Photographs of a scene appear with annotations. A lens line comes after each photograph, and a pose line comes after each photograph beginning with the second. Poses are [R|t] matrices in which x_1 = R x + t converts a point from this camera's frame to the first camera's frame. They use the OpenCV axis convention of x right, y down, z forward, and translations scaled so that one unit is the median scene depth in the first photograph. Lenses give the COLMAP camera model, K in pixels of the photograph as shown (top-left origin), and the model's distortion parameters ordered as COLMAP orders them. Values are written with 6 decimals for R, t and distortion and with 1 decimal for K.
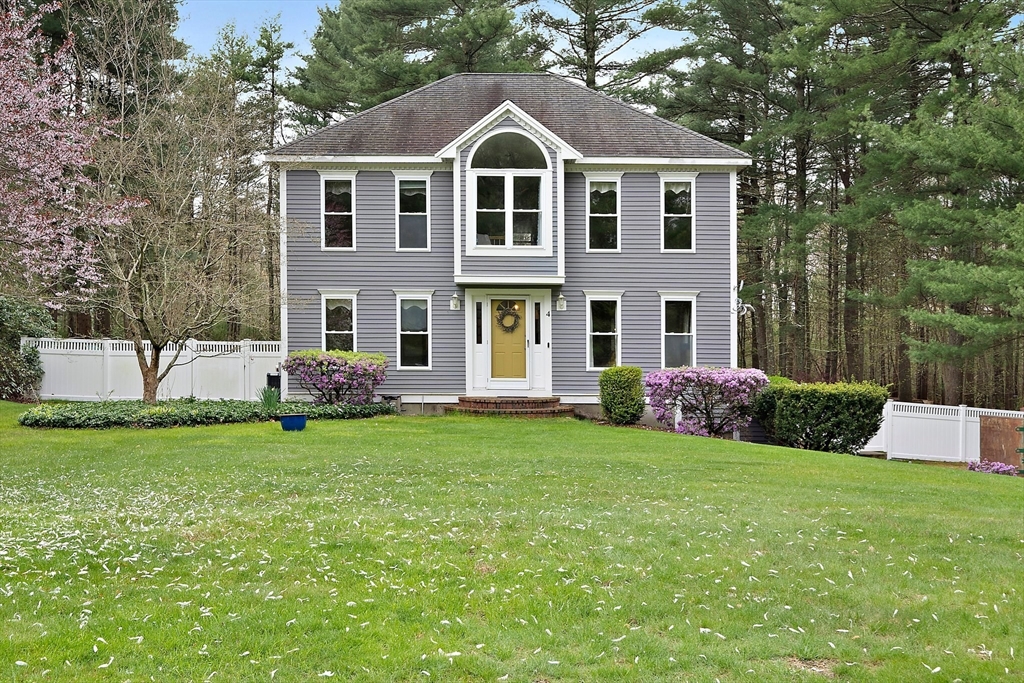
lens RADIAL K [[1053.4, 0, 513.8], [0, 1053.4, 344.2], [0, 0, 1]] dist [0.008676, 0.000000]
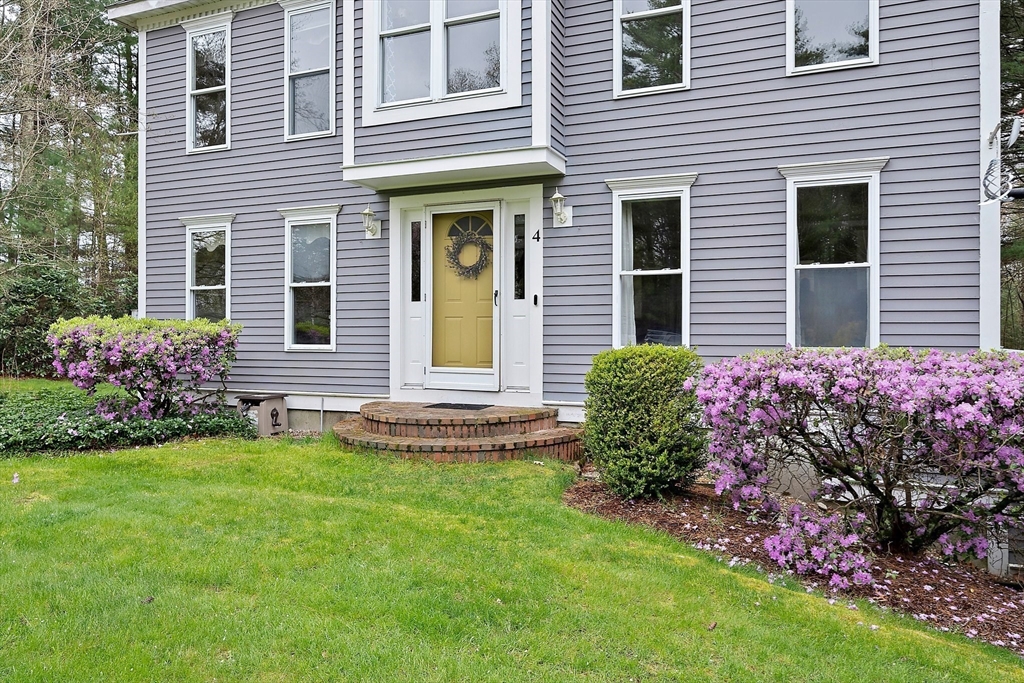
lens RADIAL K [[725.6, 0, 505.6], [0, 725.6, 336.7], [0, 0, 1]] dist [-0.003046, 0.006671]
pose [[0.915868, -0.005373, -0.401442, 0.153830], [0.014806, 0.999682, 0.020400, 0.010664], [0.401205, -0.024627, 0.915657, 0.689672]]
